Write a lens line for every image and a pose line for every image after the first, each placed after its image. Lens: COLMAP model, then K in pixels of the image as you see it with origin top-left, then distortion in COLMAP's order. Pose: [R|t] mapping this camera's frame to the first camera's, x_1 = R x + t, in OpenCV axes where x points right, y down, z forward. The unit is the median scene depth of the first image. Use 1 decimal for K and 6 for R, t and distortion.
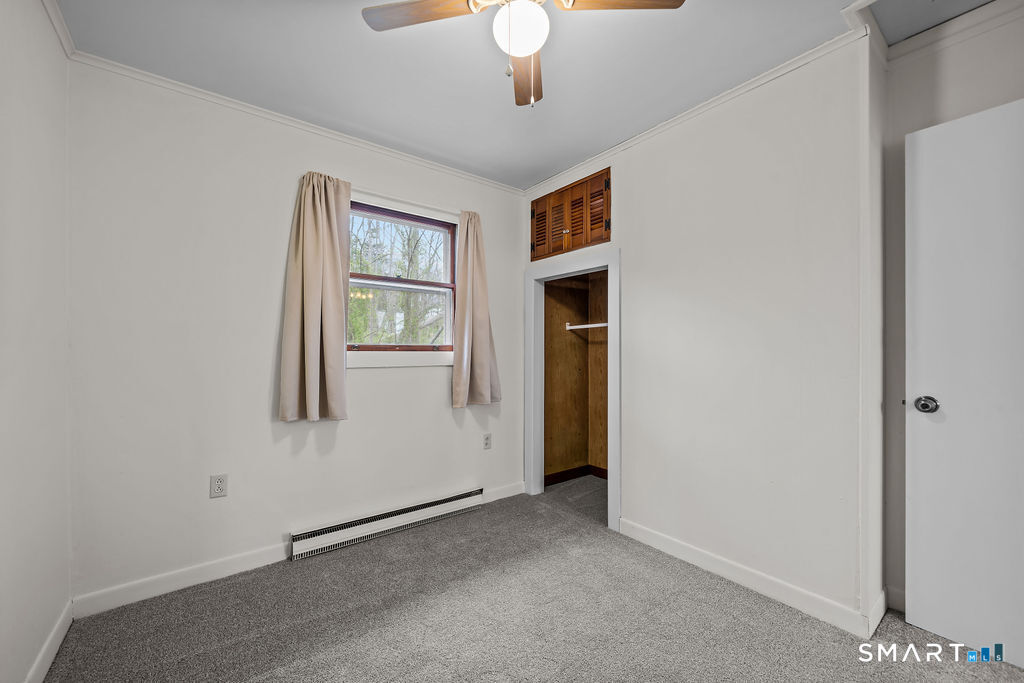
lens RADIAL K [[395.2, 0, 509.9], [0, 395.2, 351.7], [0, 0, 1]] dist [0.000422, 0.000039]
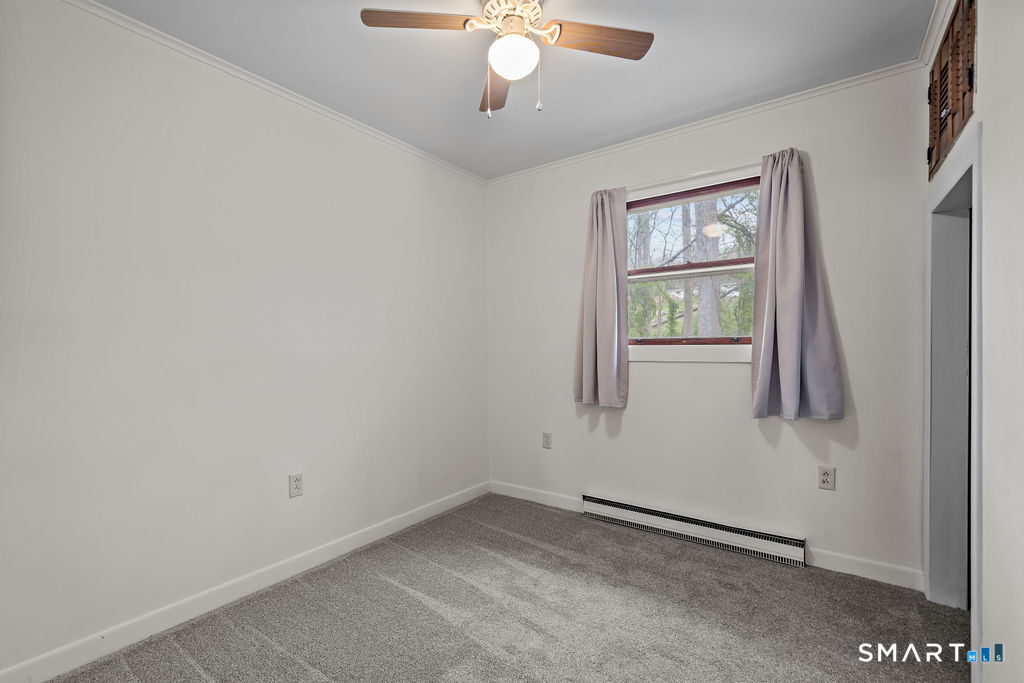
lens RADIAL K [[466.5, 0, 509.0], [0, 466.5, 353.3], [0, 0, 1]] dist [0.000609, 0.000115]
pose [[0.283925, 0.013296, -0.958754, 0.666408], [0.005244, 0.999867, 0.015419, -0.000203], [0.958832, -0.009405, 0.283817, 0.316851]]
